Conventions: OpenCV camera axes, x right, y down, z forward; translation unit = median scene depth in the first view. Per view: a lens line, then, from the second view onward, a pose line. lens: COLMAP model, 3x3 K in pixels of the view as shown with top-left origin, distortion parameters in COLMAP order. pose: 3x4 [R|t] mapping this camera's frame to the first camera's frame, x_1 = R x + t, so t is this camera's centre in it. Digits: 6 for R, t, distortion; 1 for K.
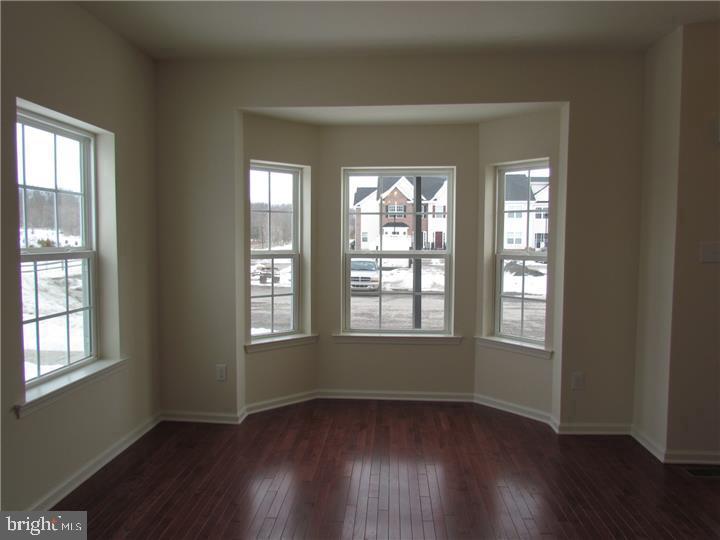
lens RADIAL K [[512.8, 0, 363.3], [0, 512.8, 271.6], [0, 0, 1]] dist [-0.023182, -0.002855]
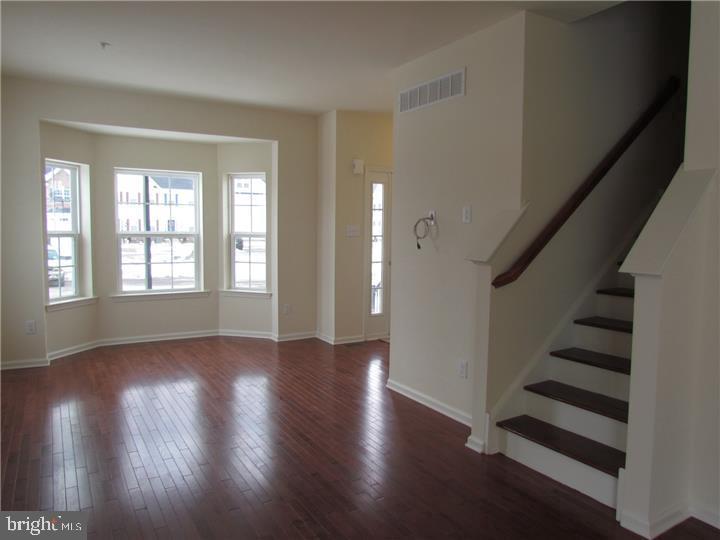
lens RADIAL K [[512.8, 0, 363.3], [0, 512.8, 271.6], [0, 0, 1]] dist [-0.023182, -0.002855]
pose [[0.817742, -0.040642, 0.574148, -0.291953], [0.025681, 0.999087, 0.034145, 0.035837], [-0.575011, -0.013177, 0.818039, -0.450727]]
